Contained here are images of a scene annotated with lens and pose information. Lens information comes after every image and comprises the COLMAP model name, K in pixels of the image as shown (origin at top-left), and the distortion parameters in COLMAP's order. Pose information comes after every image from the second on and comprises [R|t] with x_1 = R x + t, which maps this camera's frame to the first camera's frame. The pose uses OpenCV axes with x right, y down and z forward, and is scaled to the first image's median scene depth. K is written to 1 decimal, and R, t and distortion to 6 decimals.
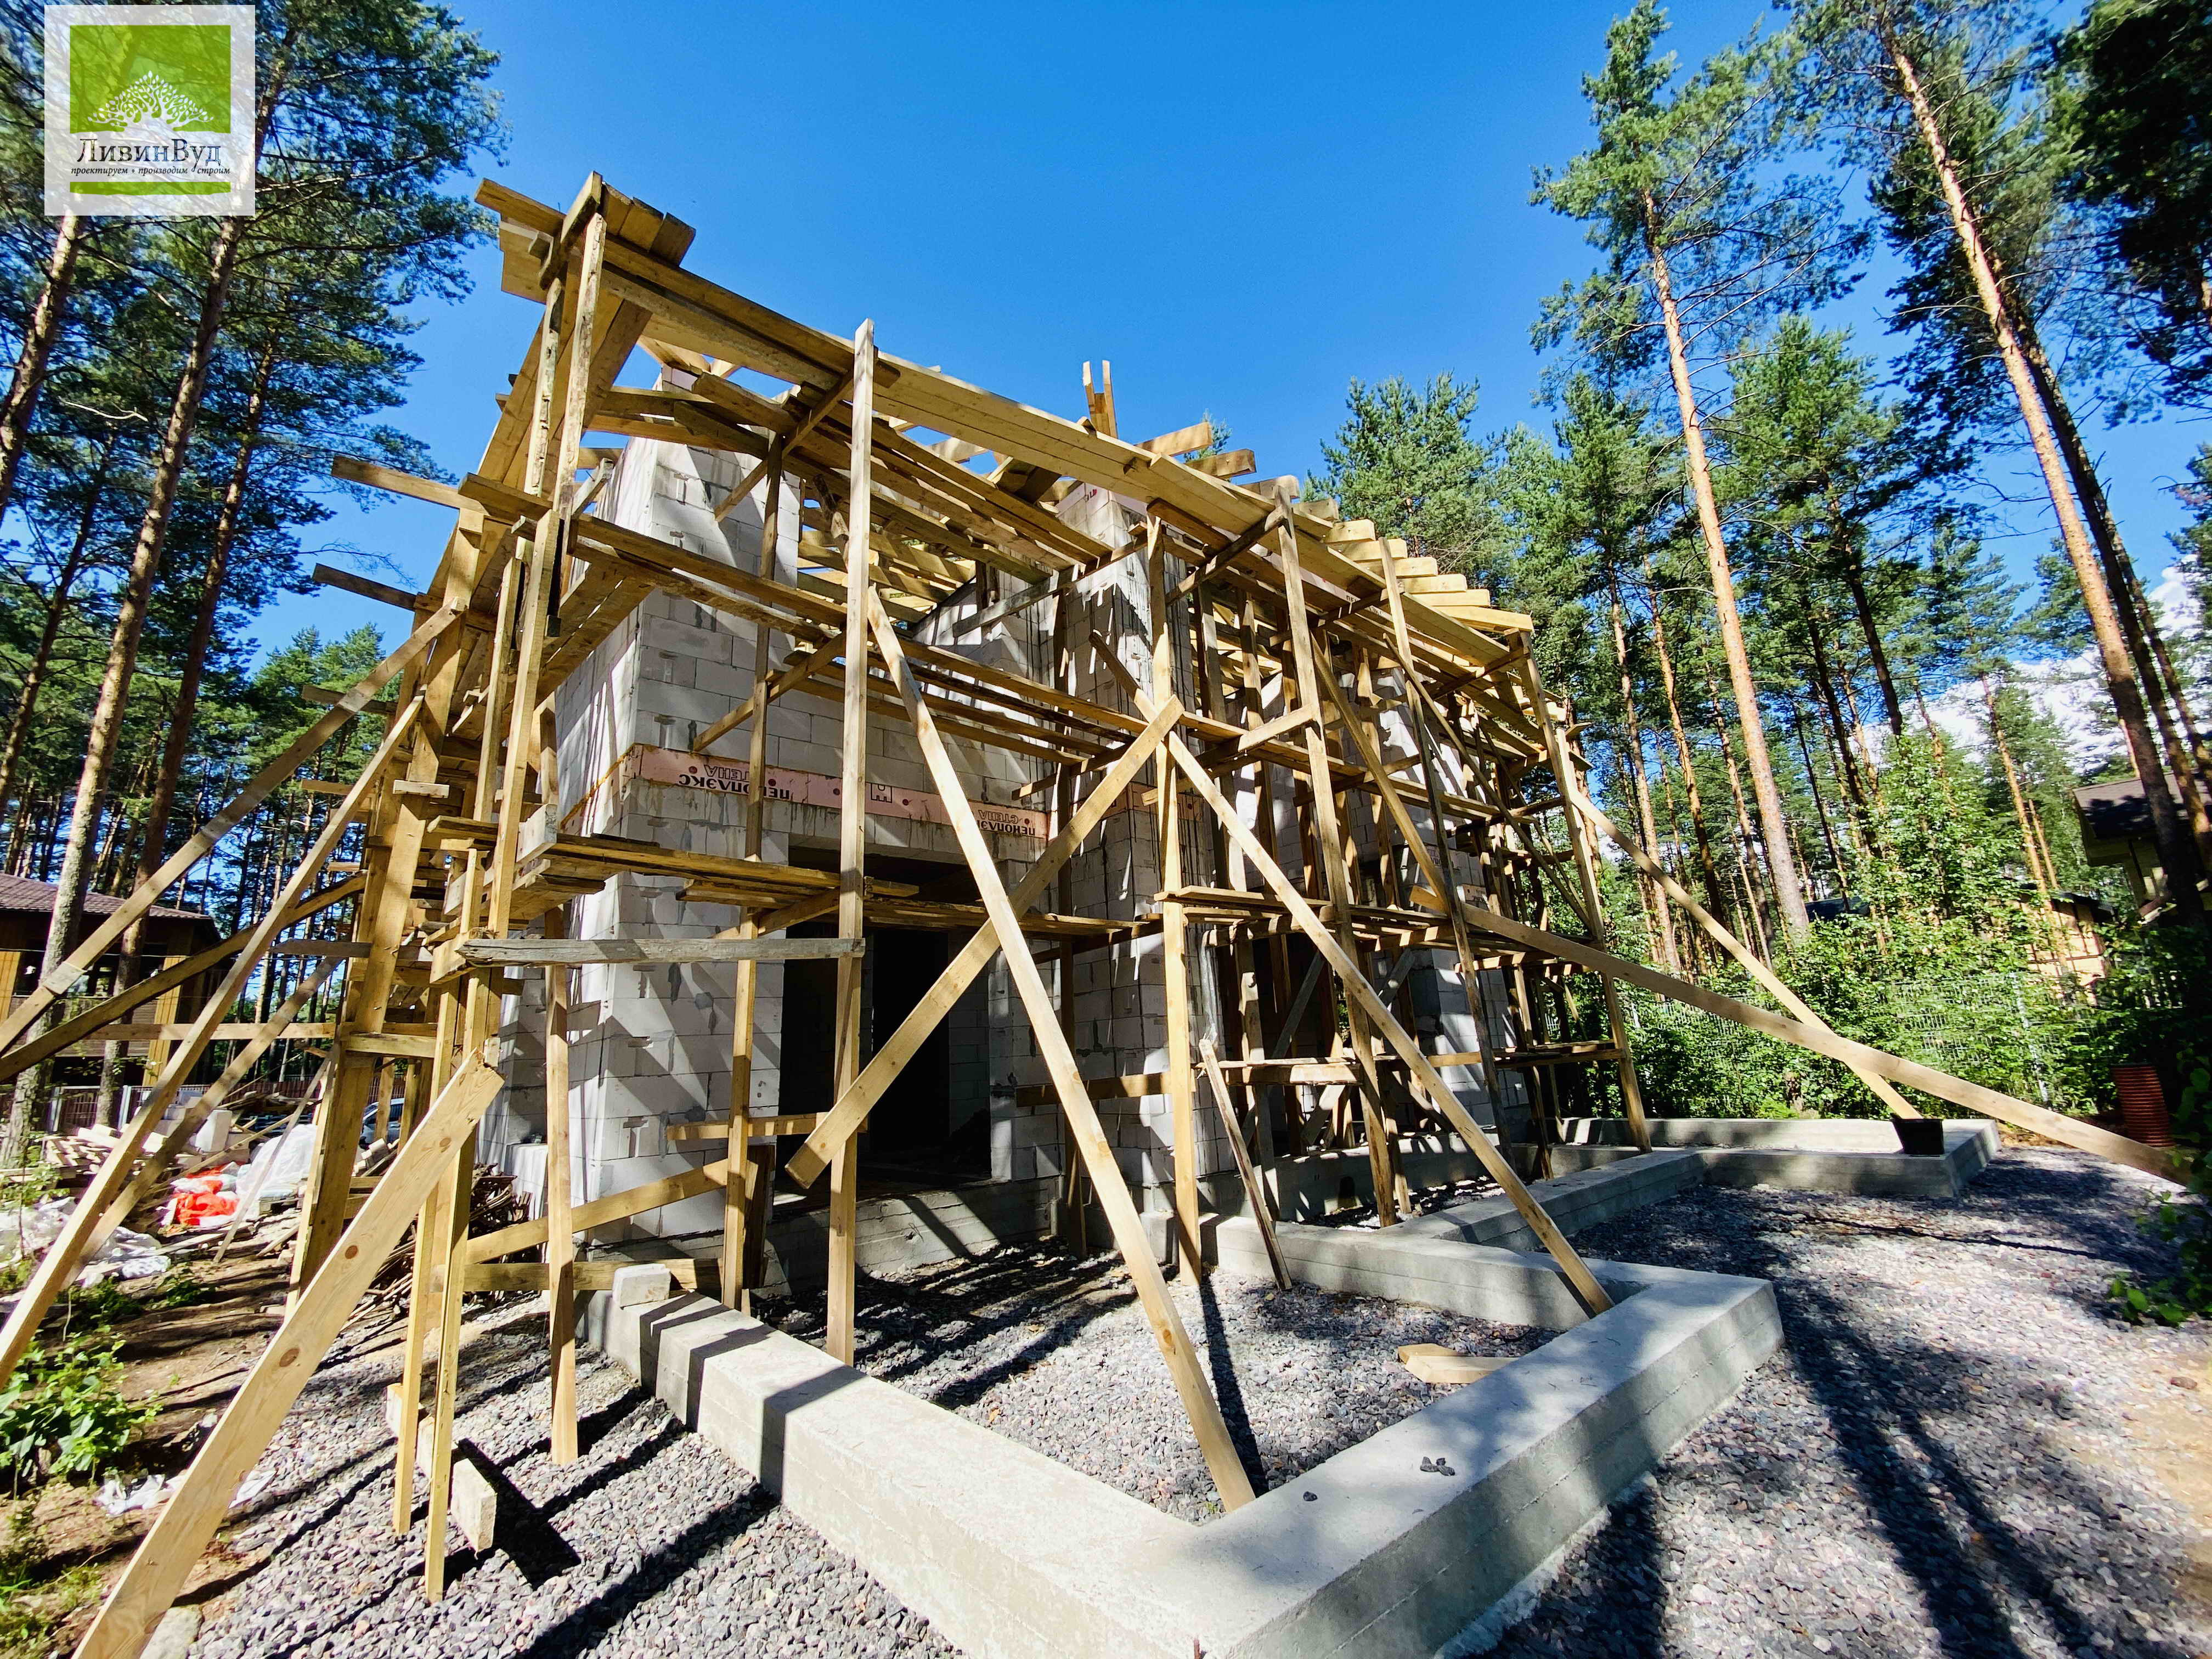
lens RADIAL K [[896.8, 0, 1109.7], [0, 896.8, 831.3], [0, 0, 1]] dist [0.027609, -0.022390]
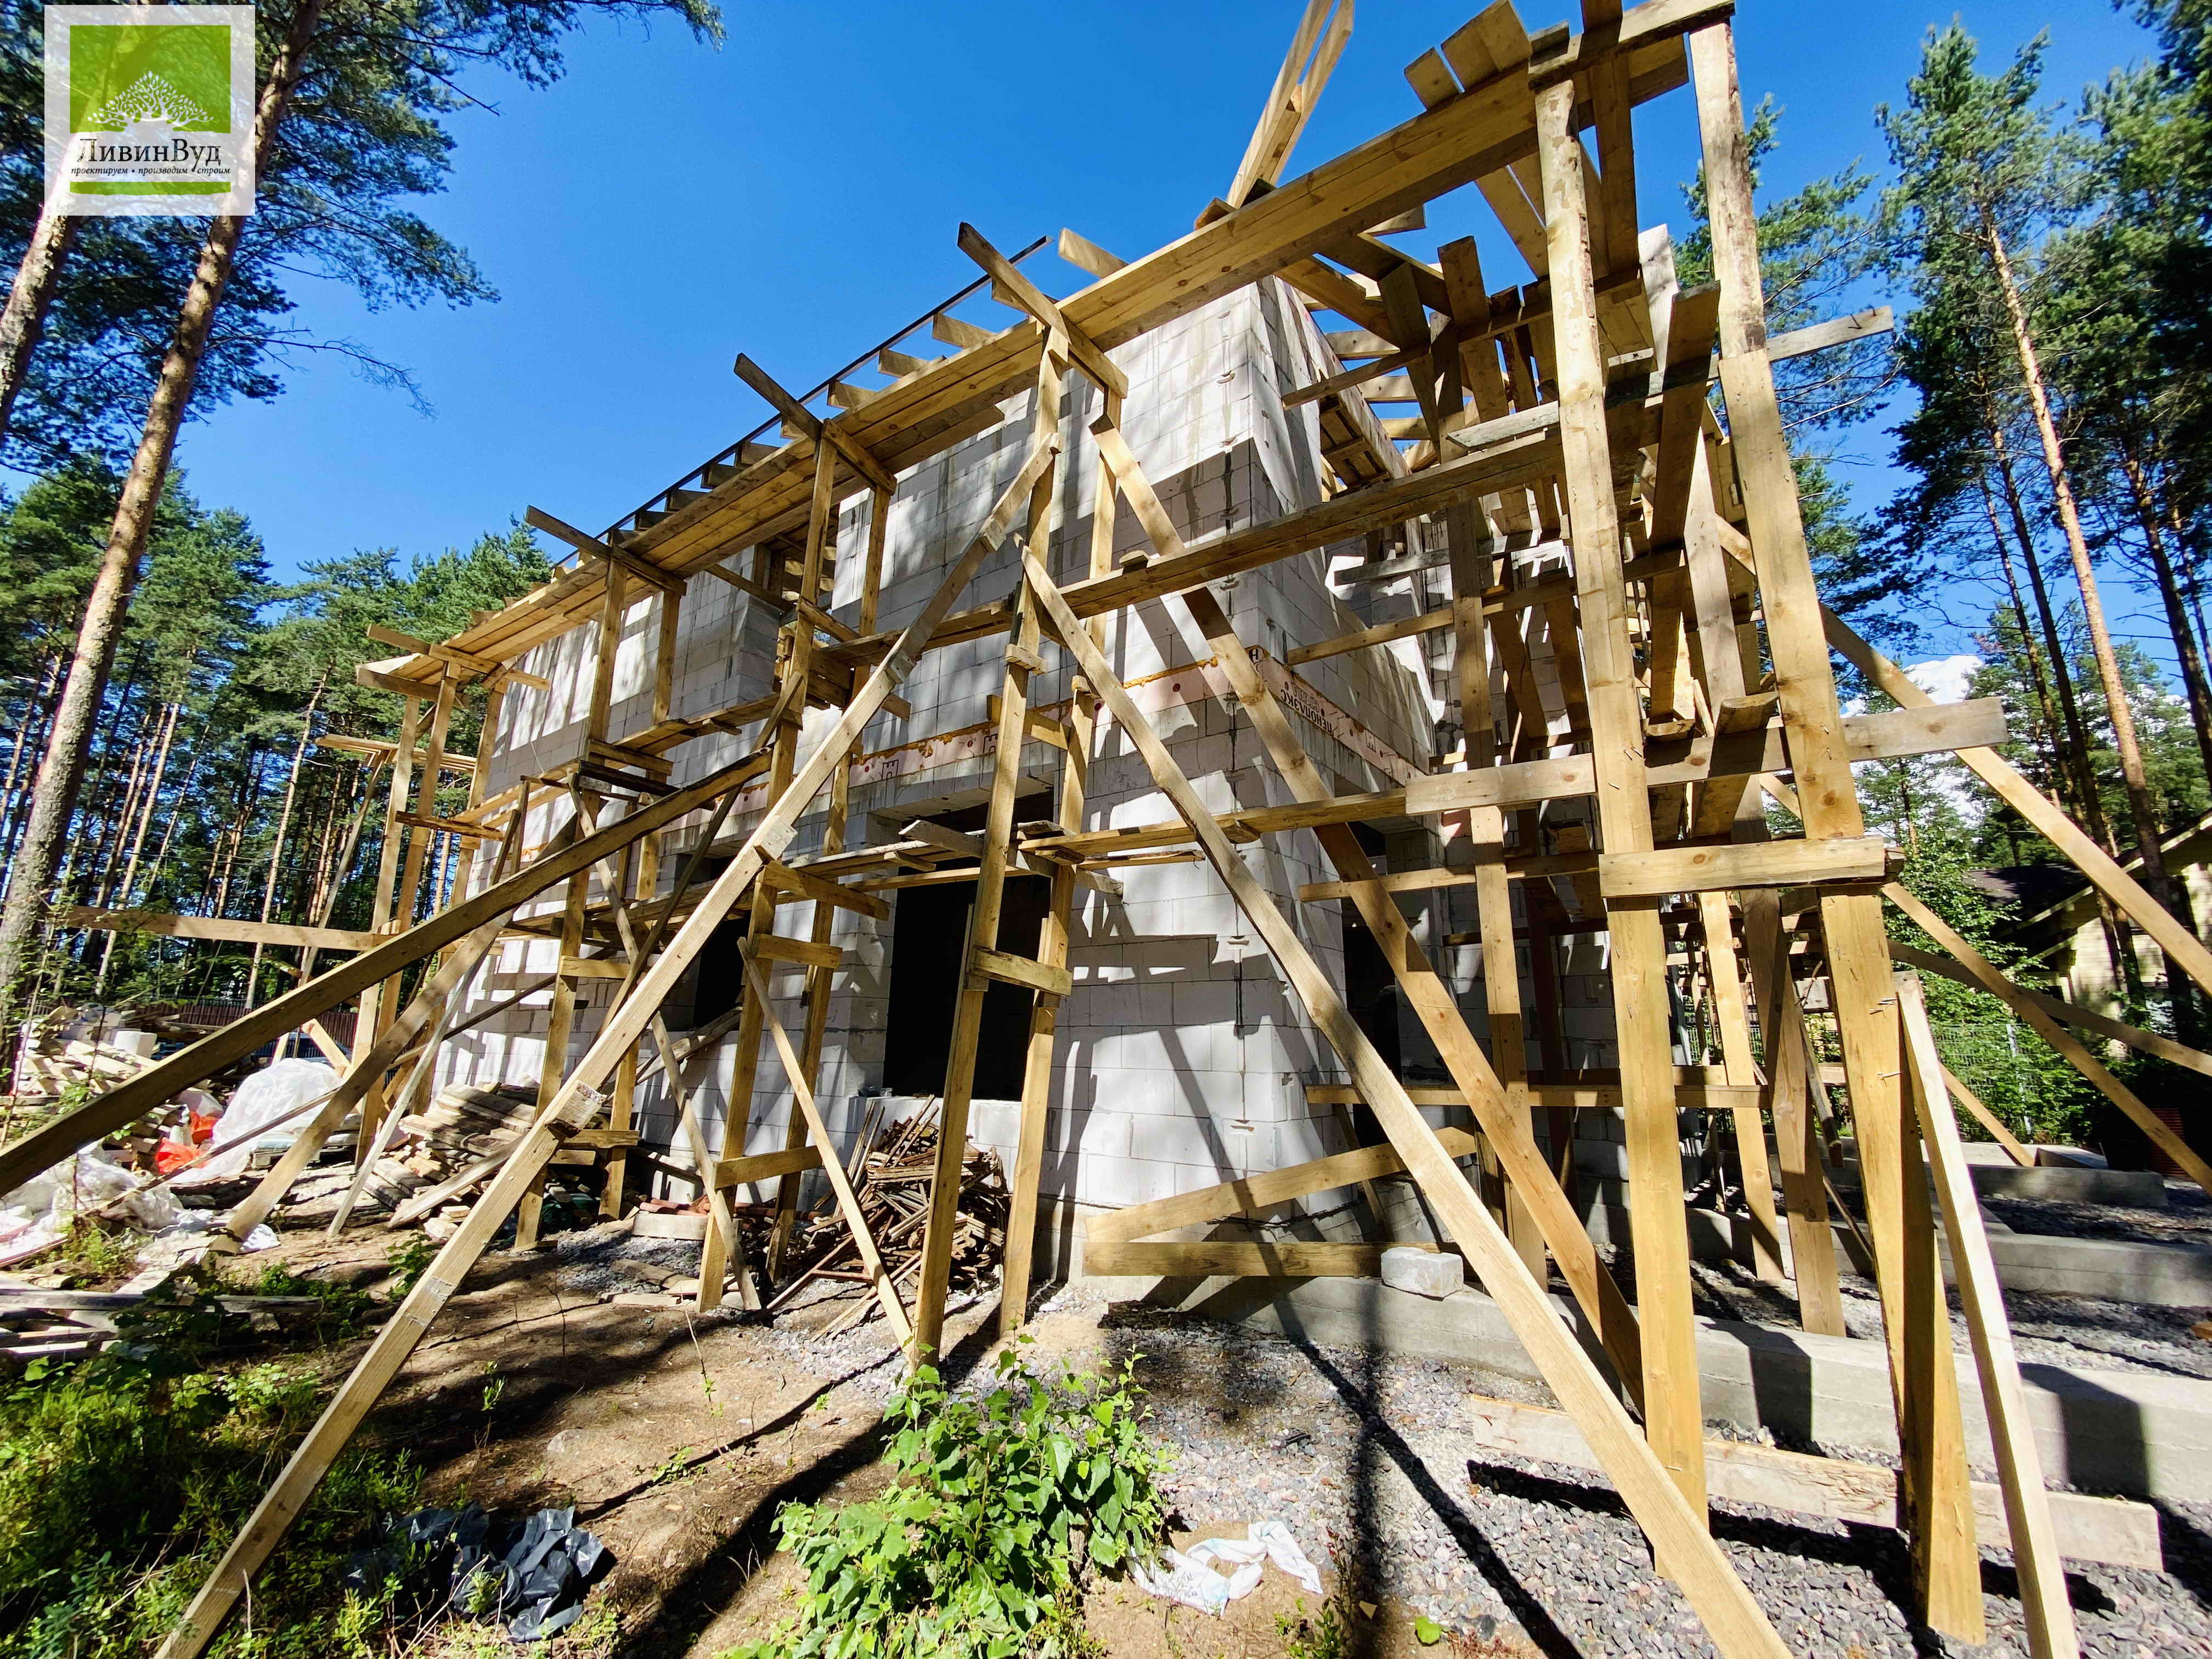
lens RADIAL K [[896.8, 0, 1109.7], [0, 896.8, 831.3], [0, 0, 1]] dist [0.027609, -0.022390]
pose [[0.971627, 0.114538, 0.206936, -0.306328], [-0.115563, 0.993274, -0.007167, 0.037486], [-0.206365, -0.016951, 0.978328, 0.071588]]
